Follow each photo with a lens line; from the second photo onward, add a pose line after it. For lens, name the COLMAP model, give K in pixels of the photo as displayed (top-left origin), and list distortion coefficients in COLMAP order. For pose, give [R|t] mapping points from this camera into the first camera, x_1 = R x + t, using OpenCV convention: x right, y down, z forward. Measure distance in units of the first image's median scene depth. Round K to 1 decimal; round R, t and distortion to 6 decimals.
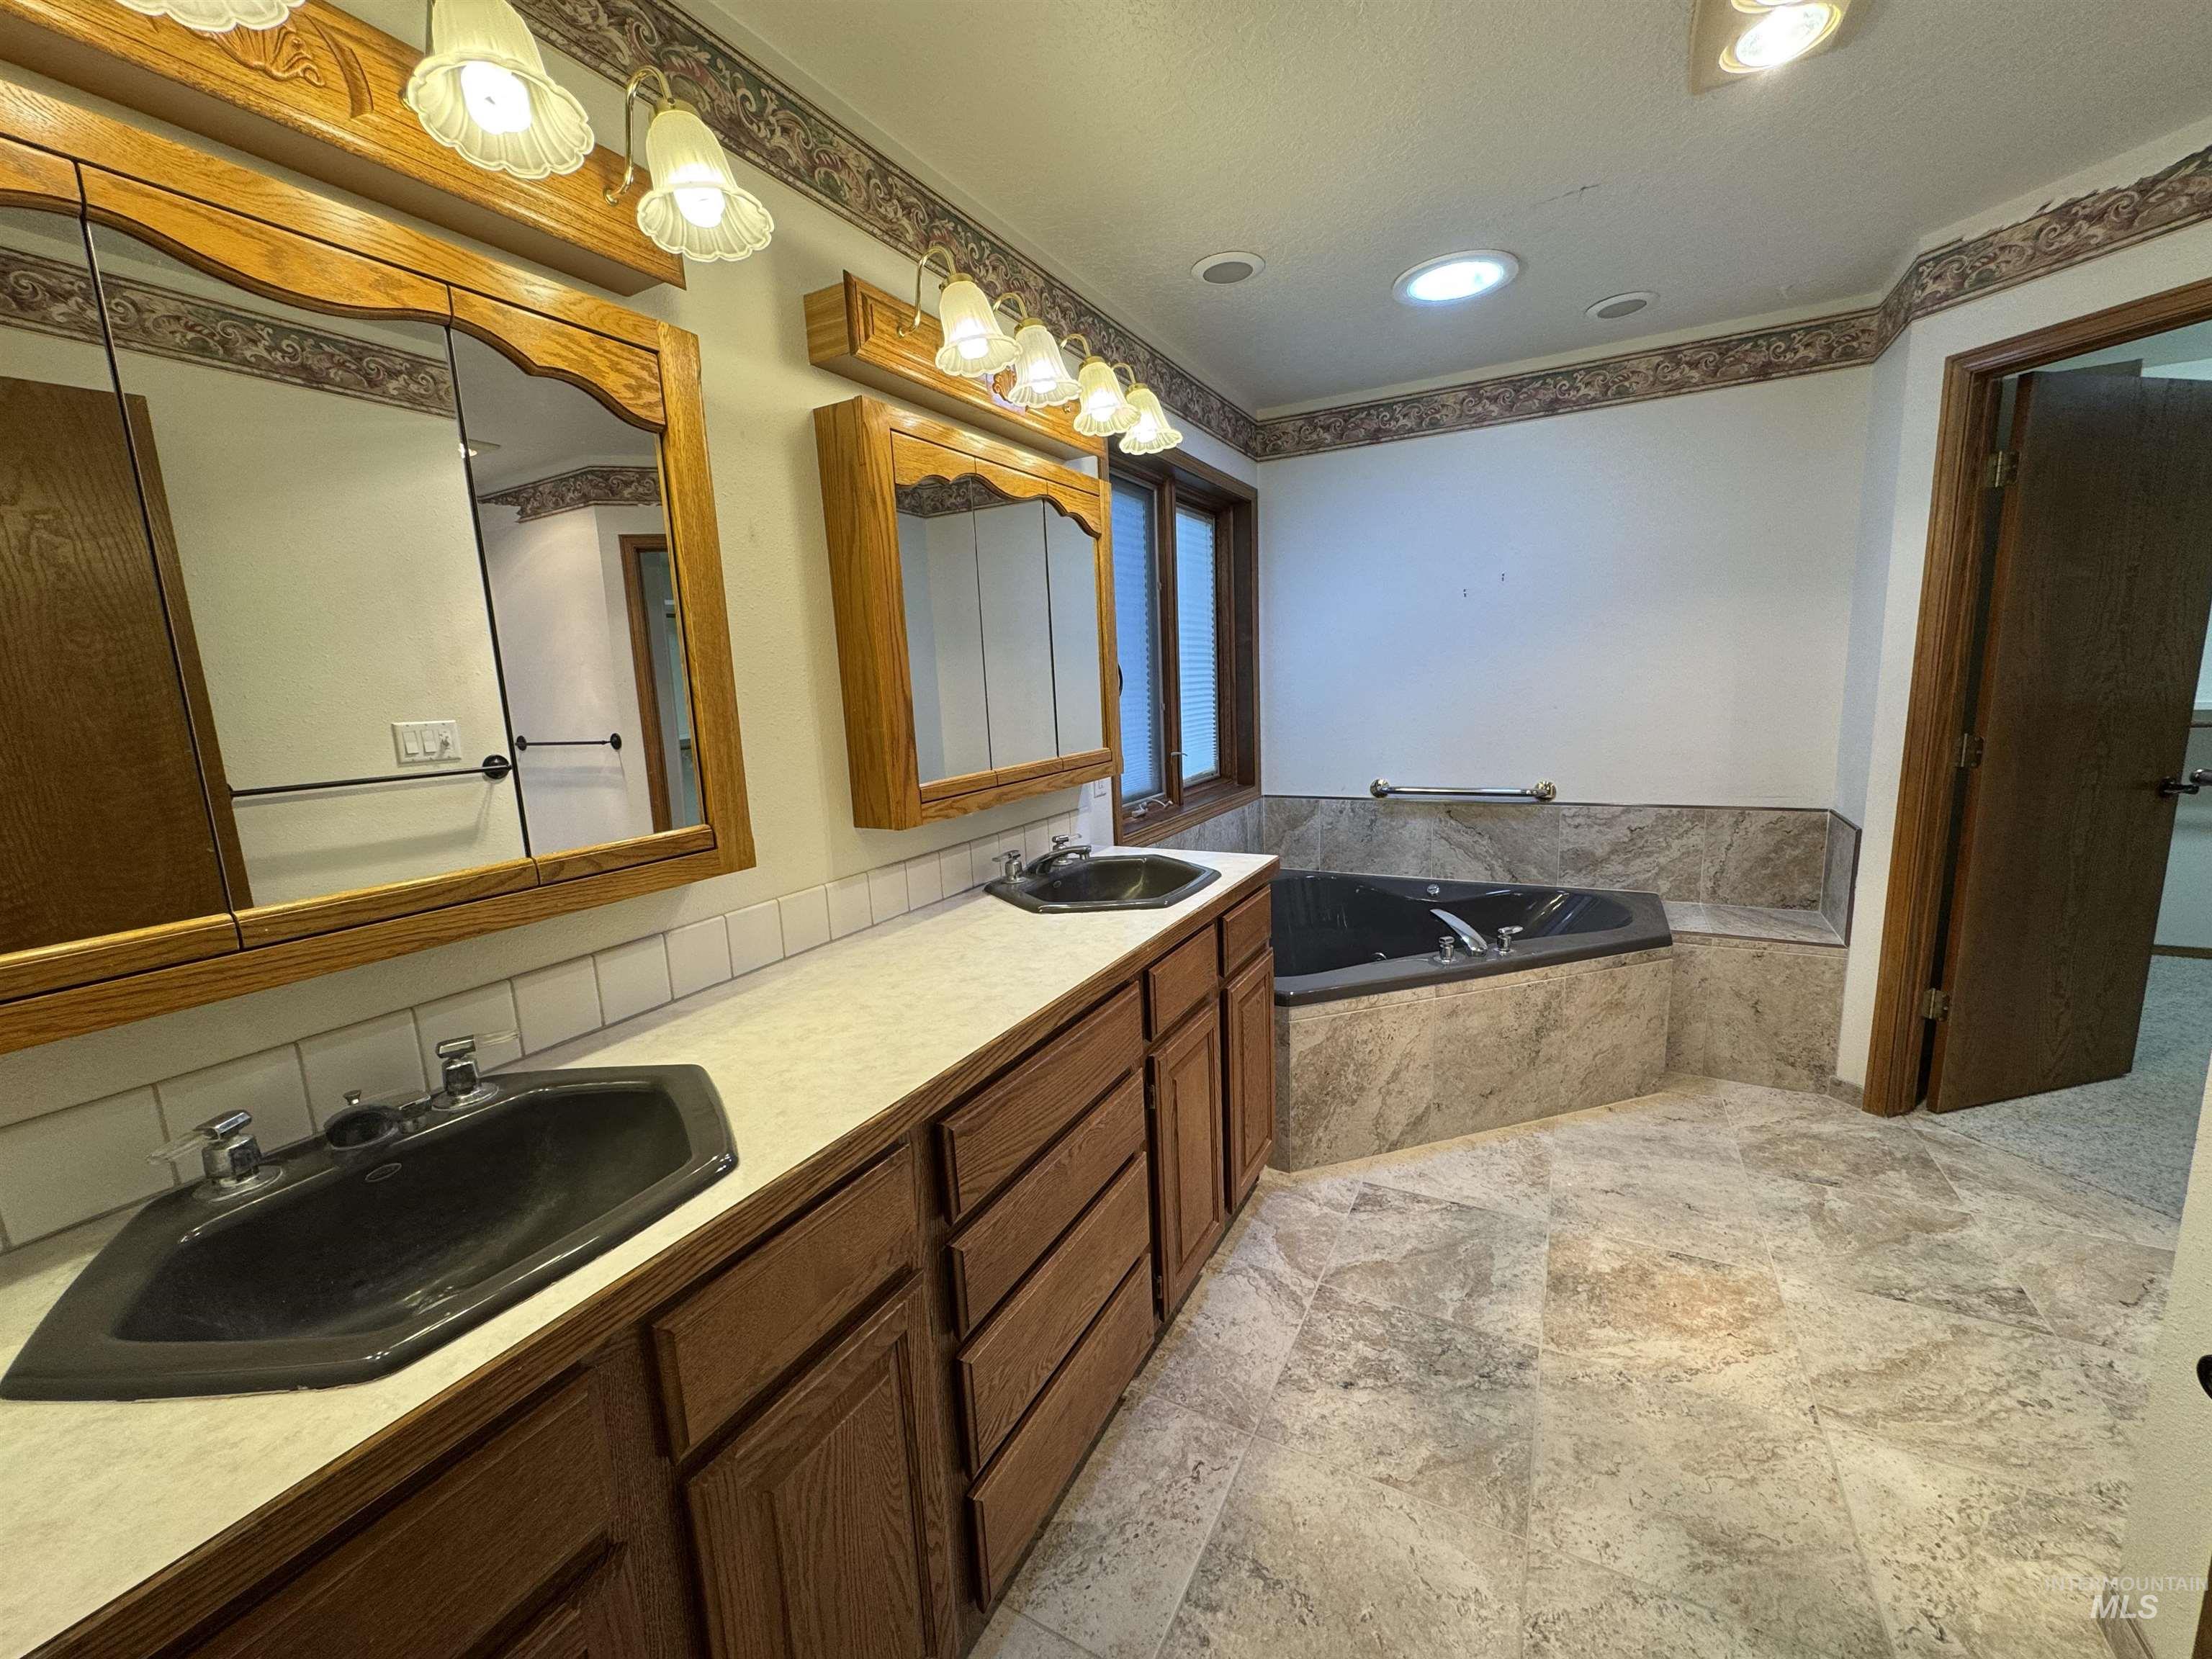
lens RADIAL K [[882.4, 0, 1106.7], [0, 882.4, 830.9], [0, 0, 1]] dist [-0.002258, 0.000609]
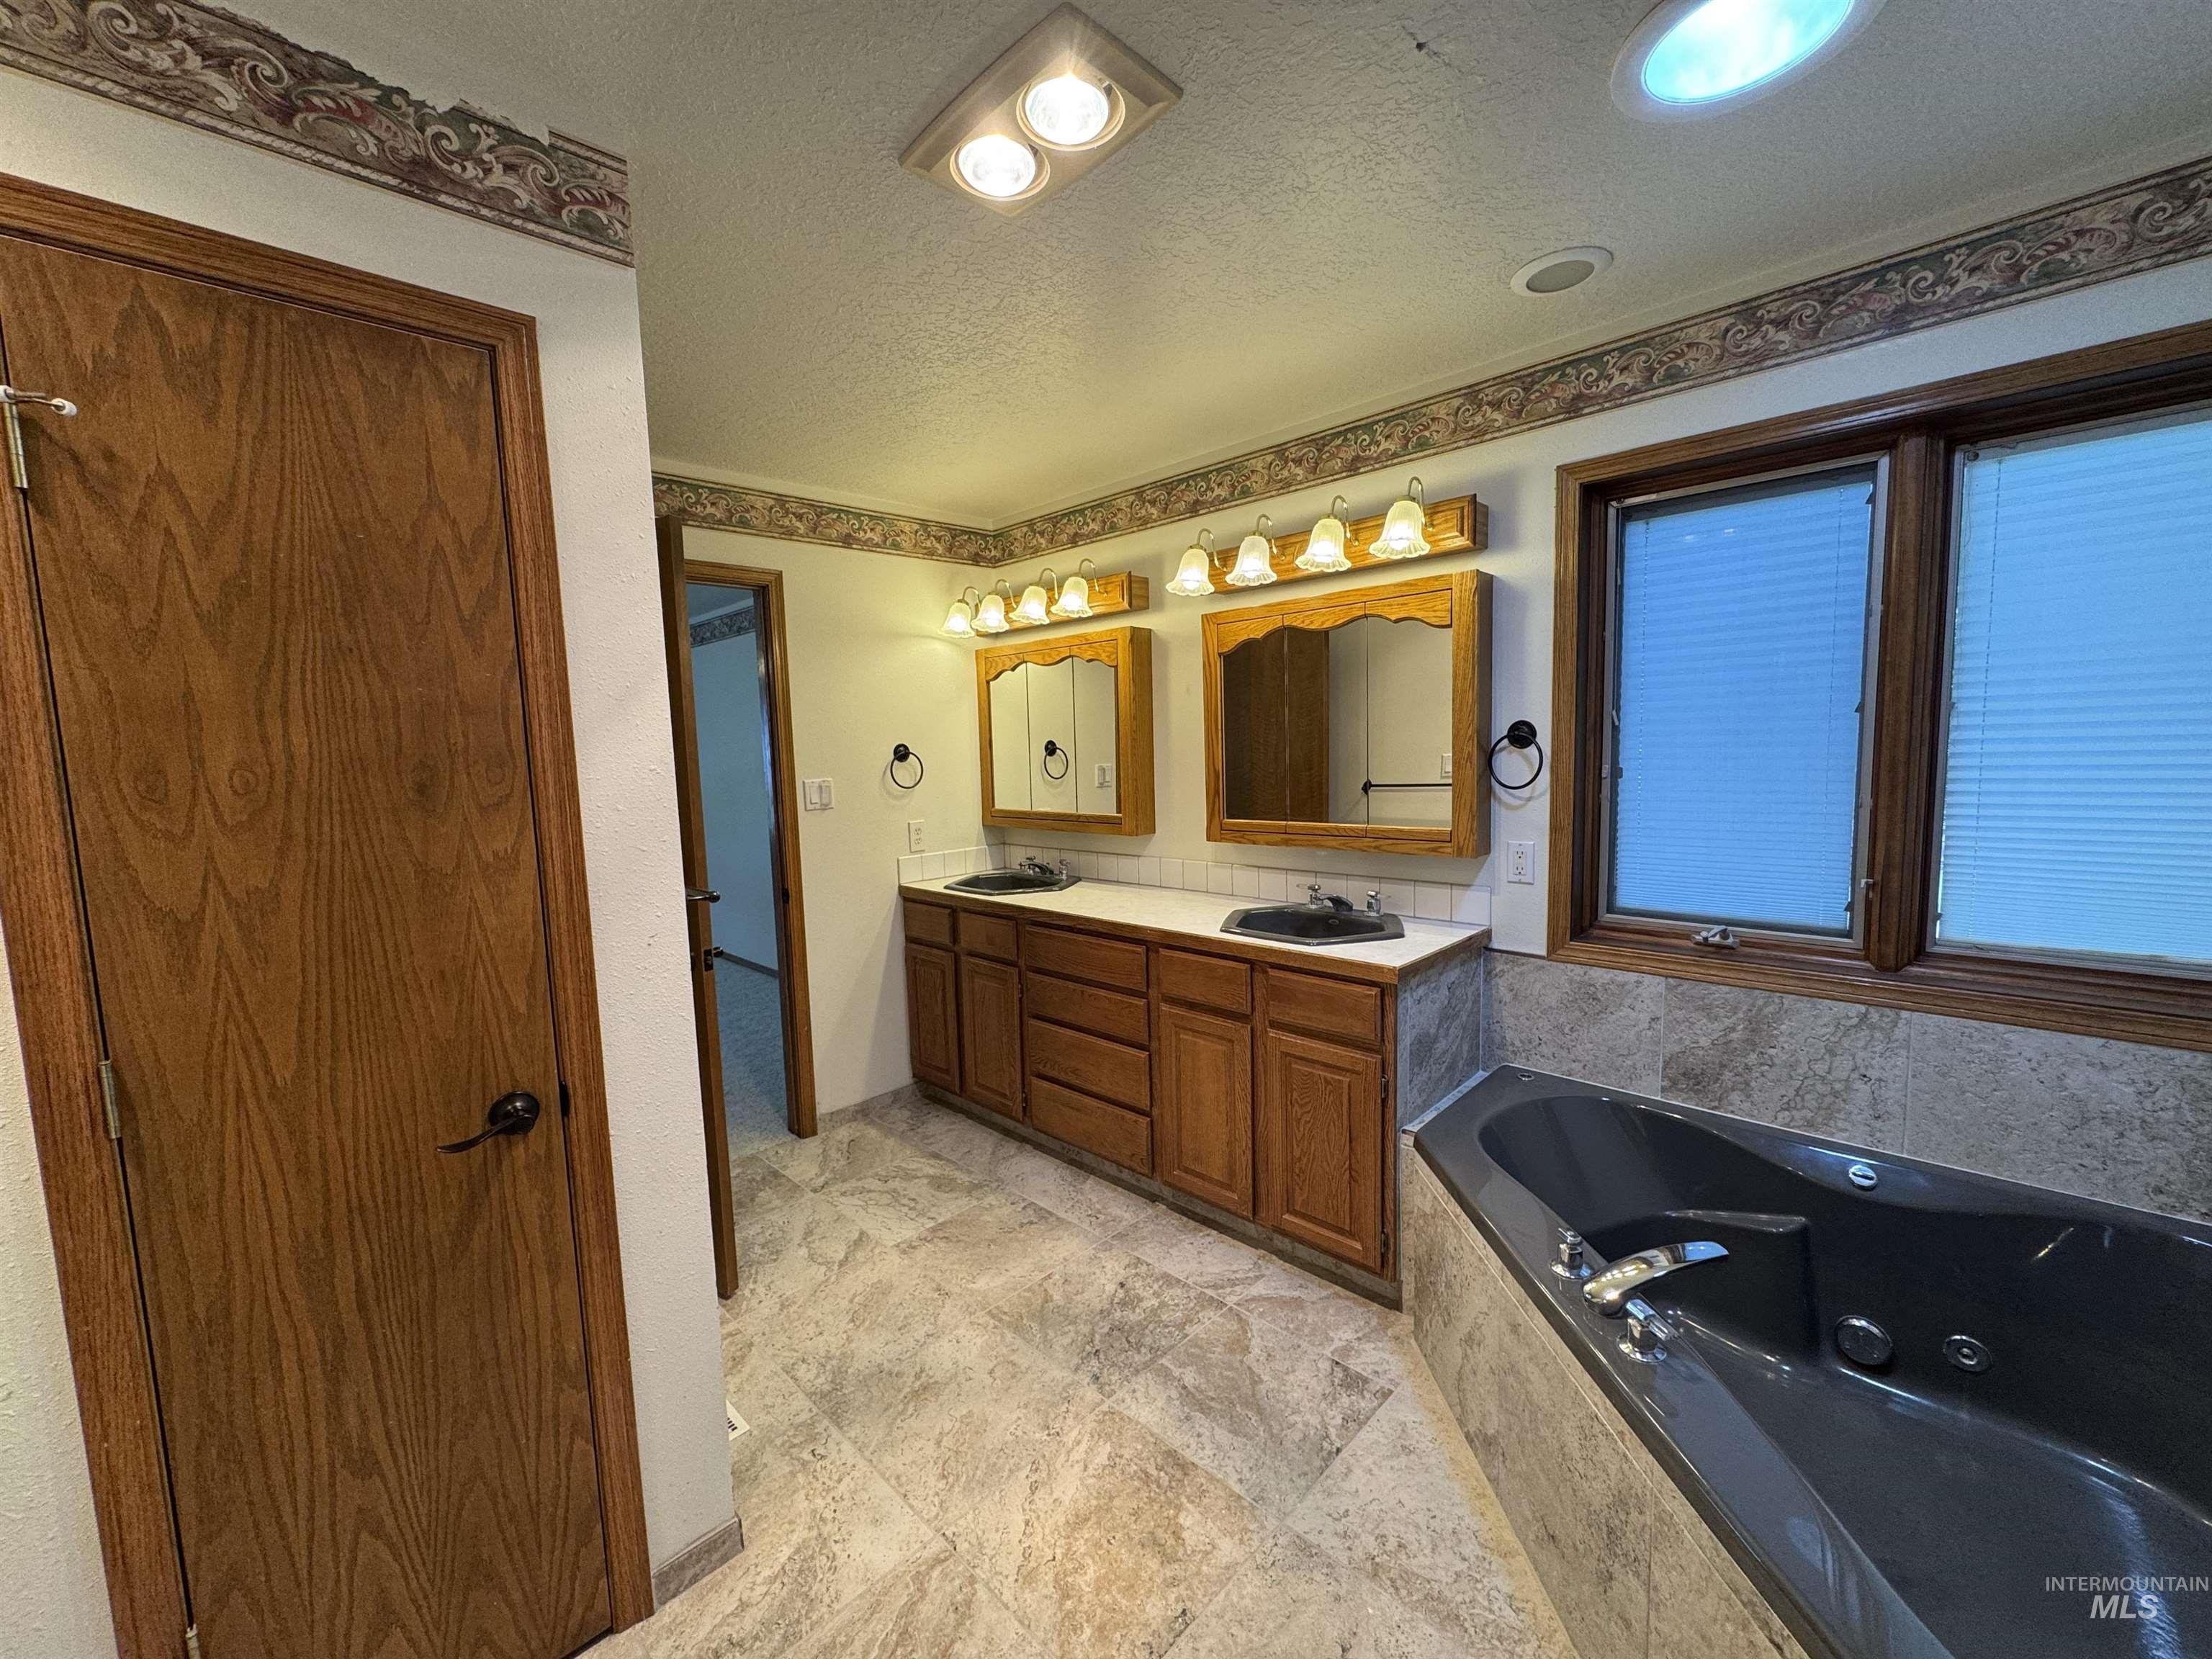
lens RADIAL K [[884.1, 0, 1103.4], [0, 884.1, 830.7], [0, 0, 1]] dist [-0.003975, 0.000776]
pose [[-0.282602, 0.146228, -0.948026, 1.323700], [-0.117571, 0.975581, 0.185525, -0.285742], [0.952005, 0.163890, -0.258509, 1.074969]]
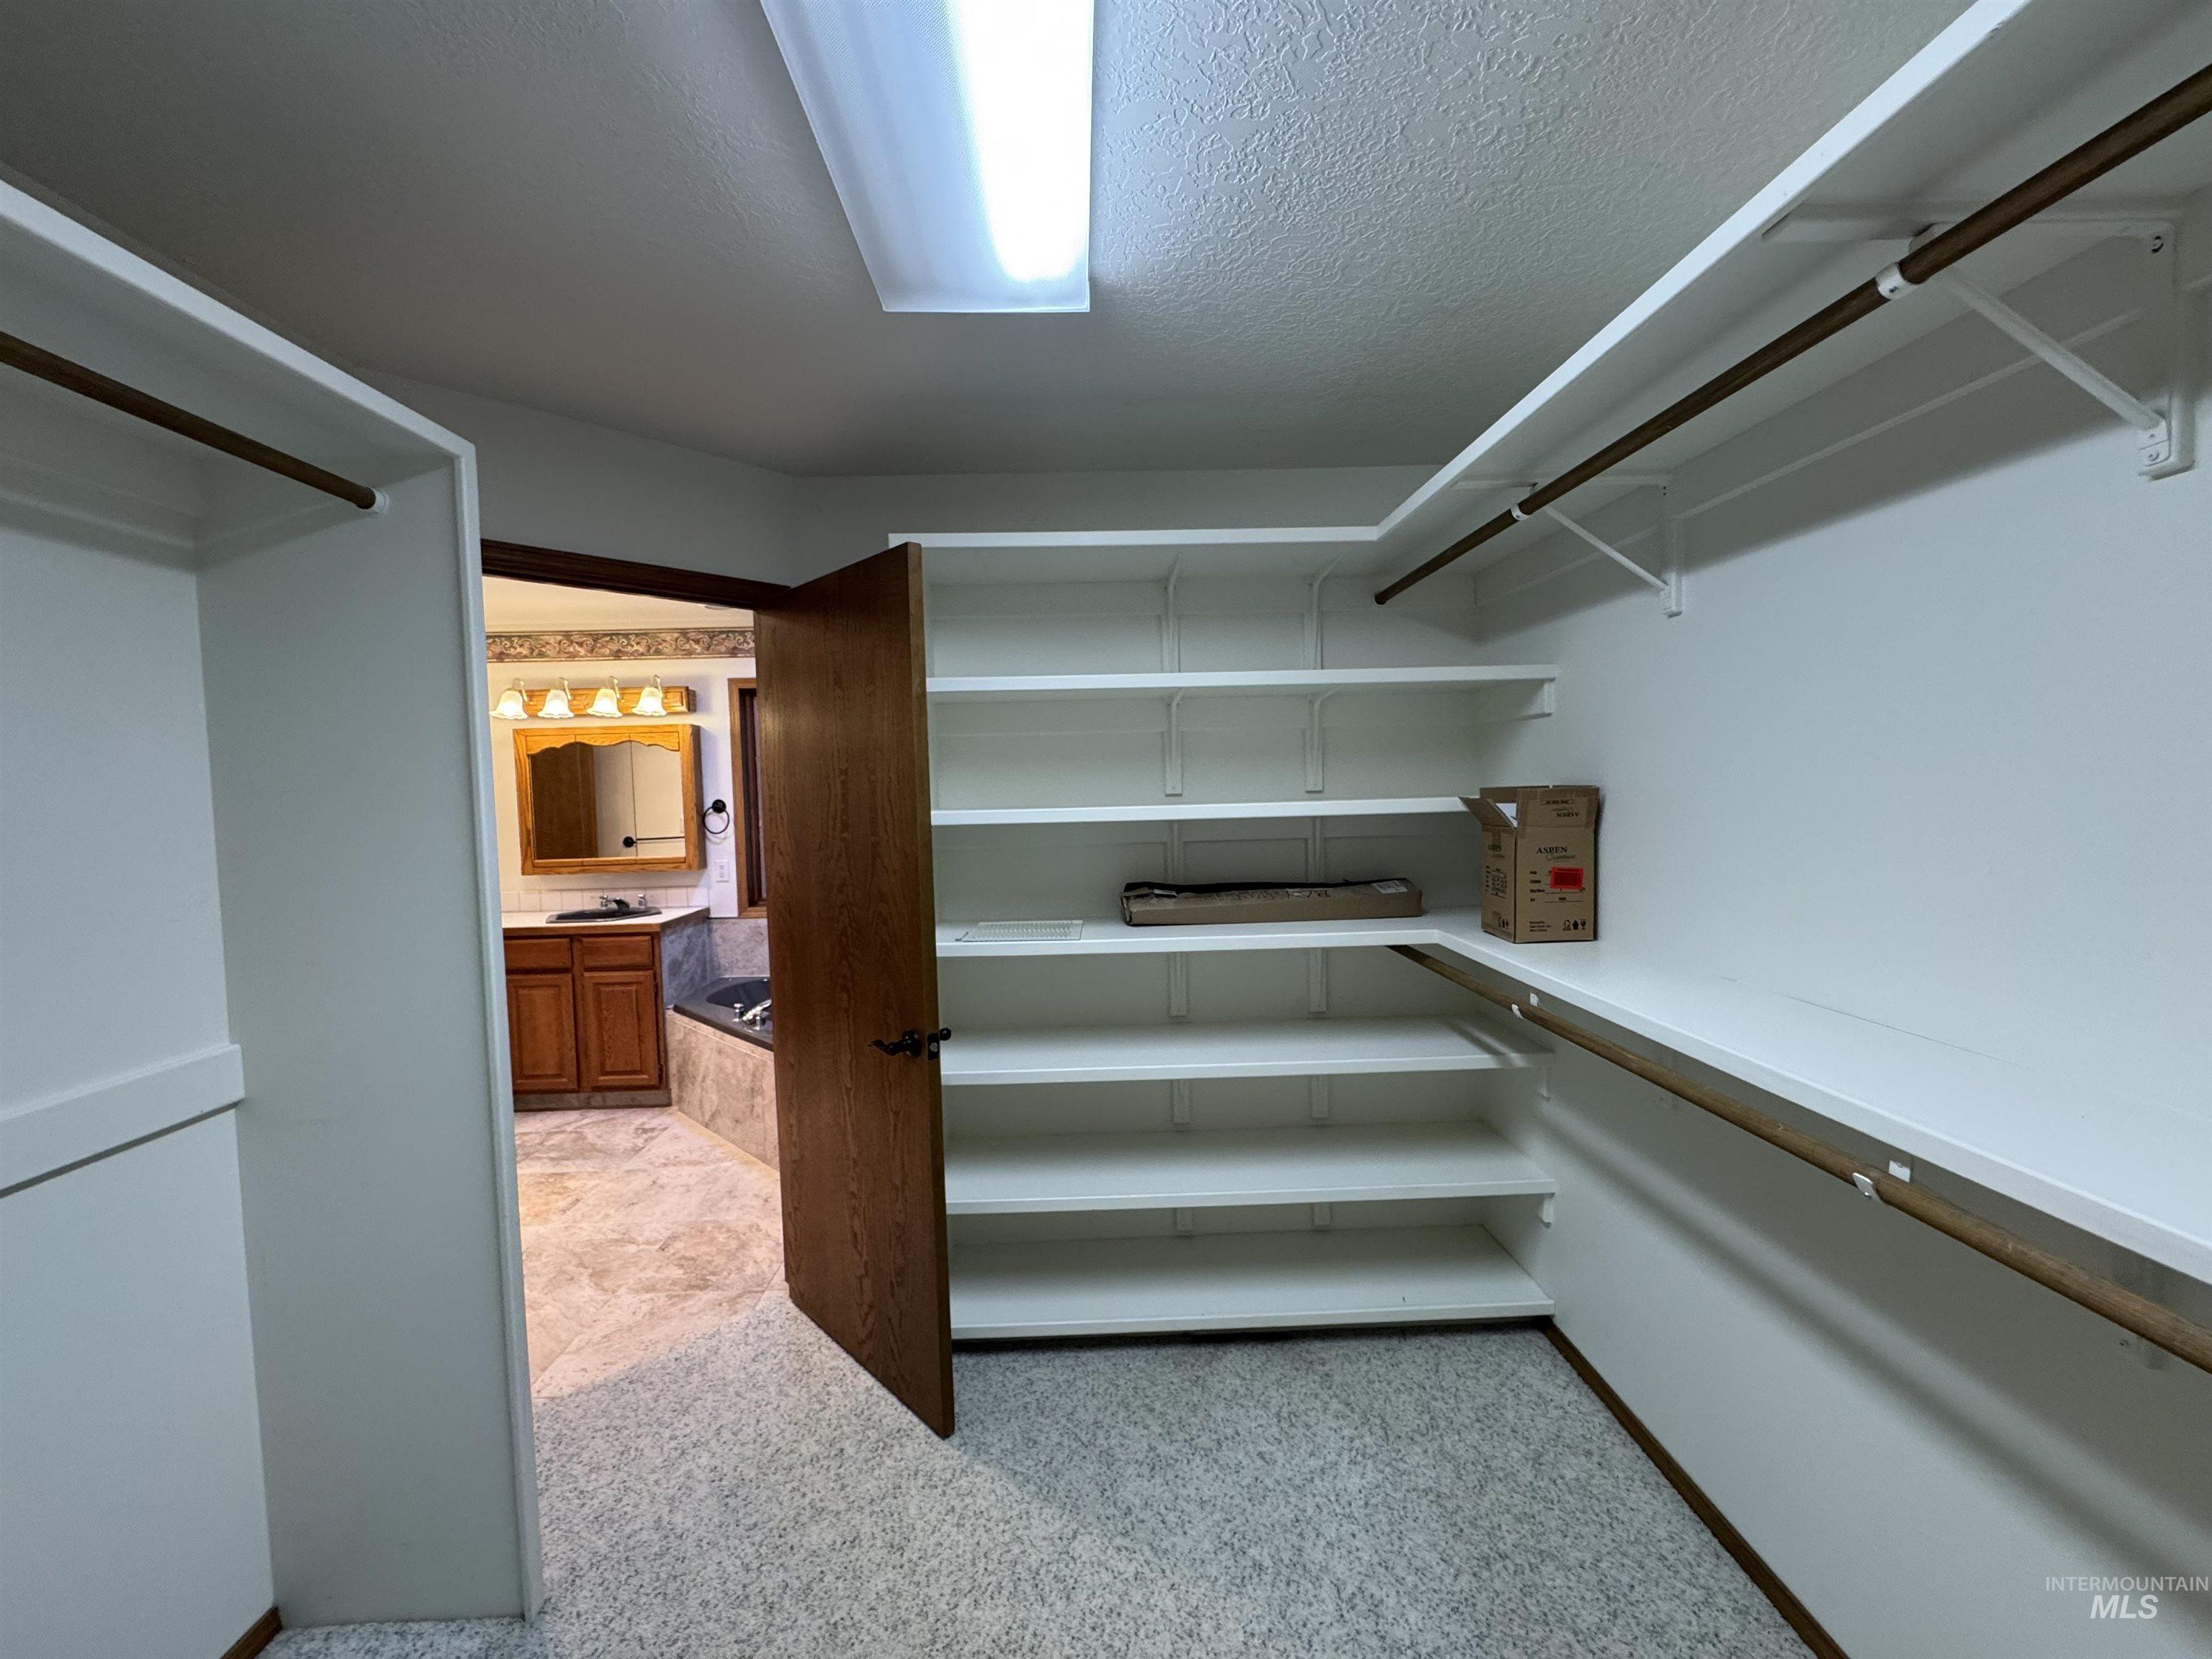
lens RADIAL K [[884.1, 0, 1103.4], [0, 884.1, 830.7], [0, 0, 1]] dist [-0.003975, 0.000776]
pose [[0.494795, 0.073271, -0.865915, 2.610166], [-0.141944, 0.989871, 0.002652, -0.347062], [0.857339, 0.121599, 0.500184, 0.988014]]
